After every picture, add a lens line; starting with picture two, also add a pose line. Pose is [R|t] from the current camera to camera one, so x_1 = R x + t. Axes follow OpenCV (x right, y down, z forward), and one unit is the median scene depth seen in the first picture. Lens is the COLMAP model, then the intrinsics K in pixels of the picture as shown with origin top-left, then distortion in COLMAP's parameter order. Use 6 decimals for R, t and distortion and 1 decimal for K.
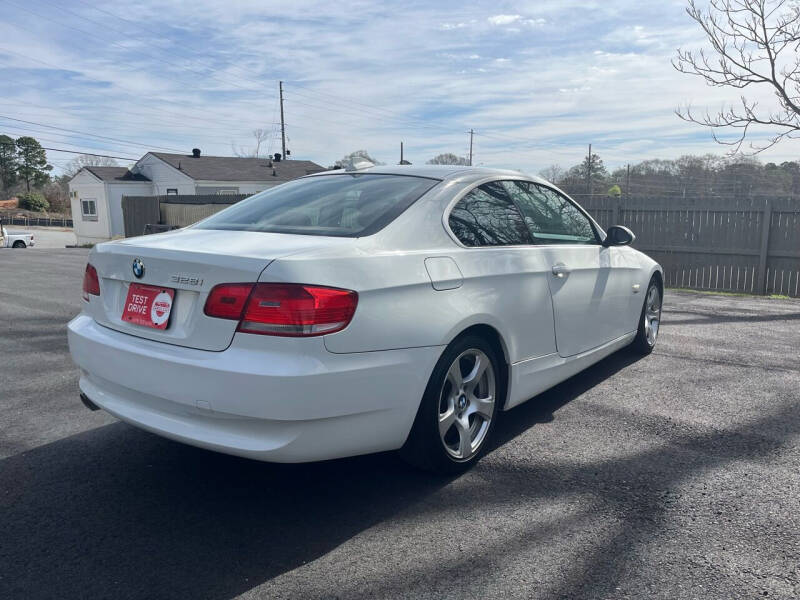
lens RADIAL K [[599.1, 0, 399.5], [0, 599.1, 295.3], [0, 0, 1]] dist [0.068829, -0.092951]
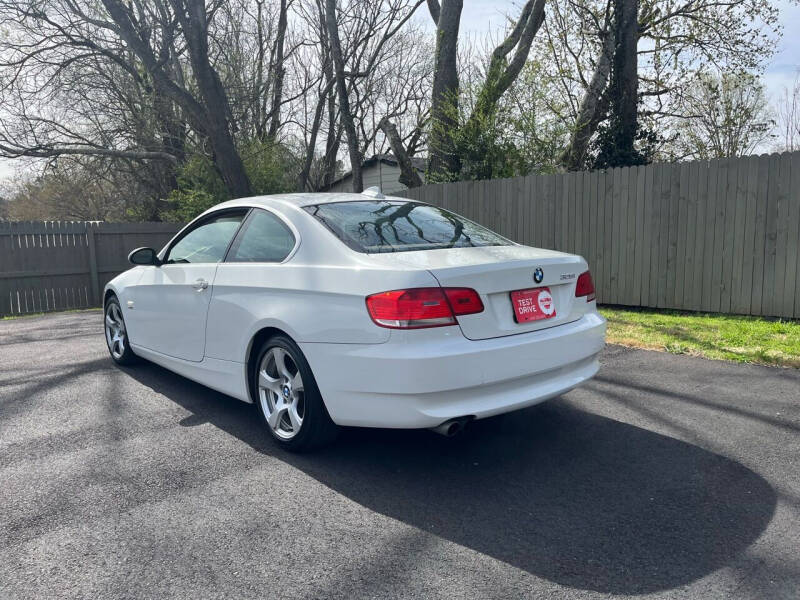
lens RADIAL K [[599.1, 0, 394.7], [0, 599.1, 304.3], [0, 0, 1]] dist [0.068829, -0.092951]
pose [[0.208849, -0.136019, 0.968443, -1.241533], [0.158369, 0.981913, 0.103757, -0.117624], [-0.965040, 0.131702, 0.226613, 0.722862]]
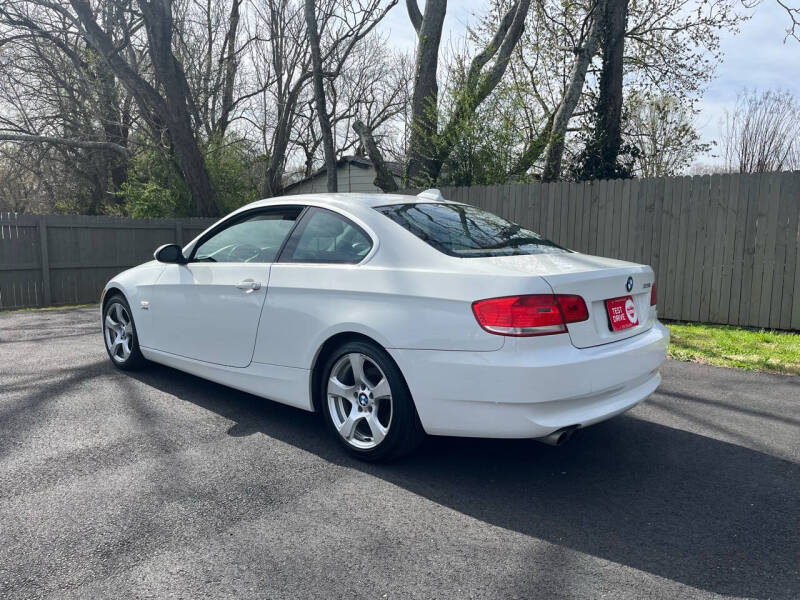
lens RADIAL K [[599.1, 0, 405.6], [0, 599.1, 304.6], [0, 0, 1]] dist [0.068829, -0.092951]
pose [[0.090751, -0.127933, 0.987622, -1.249098], [0.128083, 0.984977, 0.115821, -0.150813], [-0.987603, 0.115987, 0.105774, 0.956556]]
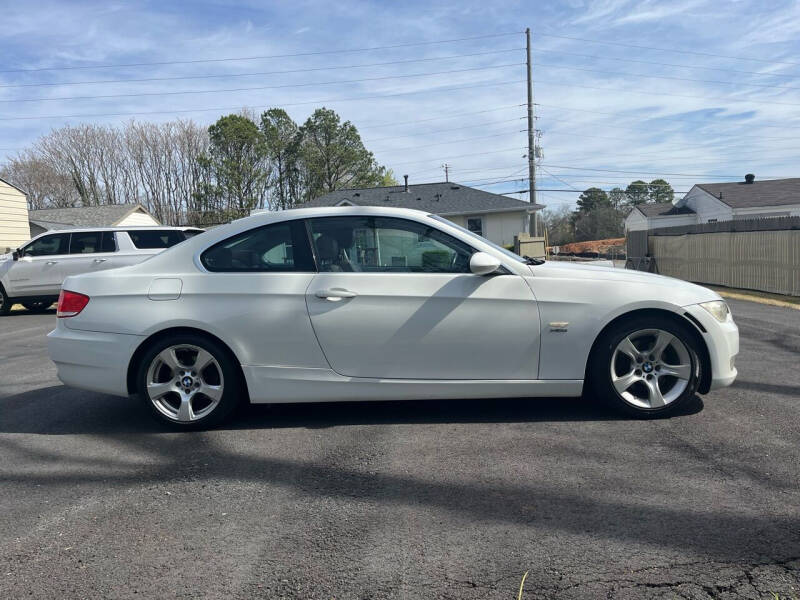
lens RADIAL K [[599.1, 0, 397.1], [0, 599.1, 302.9], [0, 0, 1]] dist [0.068829, -0.092951]
pose [[0.572624, 0.040950, -0.818795, 1.260031], [-0.076326, 0.997077, -0.003512, -0.032244], [0.816257, 0.064507, 0.574075, 0.476929]]
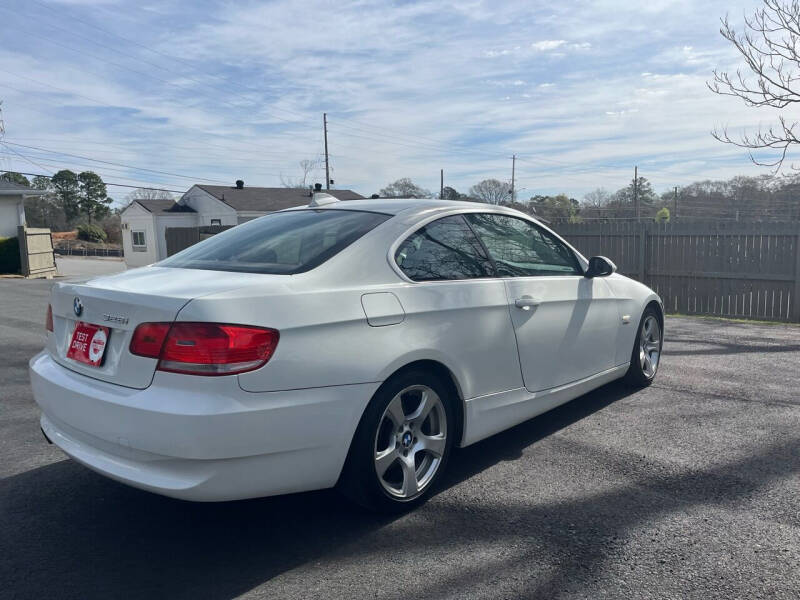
lens RADIAL K [[599.1, 0, 400.9], [0, 599.1, 297.3], [0, 0, 1]] dist [0.068829, -0.092951]
pose [[0.997286, -0.006002, -0.073385, 0.138114], [0.003112, 0.999218, -0.039425, -0.013271], [0.073564, 0.039090, 0.996524, 0.006407]]
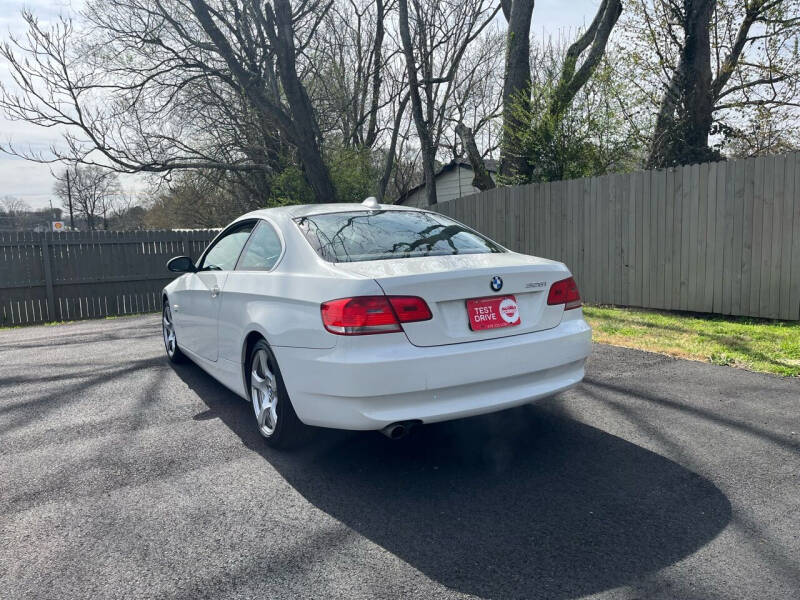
lens RADIAL K [[599.1, 0, 395.0], [0, 599.1, 302.4], [0, 0, 1]] dist [0.068829, -0.092951]
pose [[0.377178, -0.126924, 0.917402, -1.210898], [0.166227, 0.983756, 0.067762, -0.091611], [-0.911101, 0.126939, 0.392149, 0.499198]]
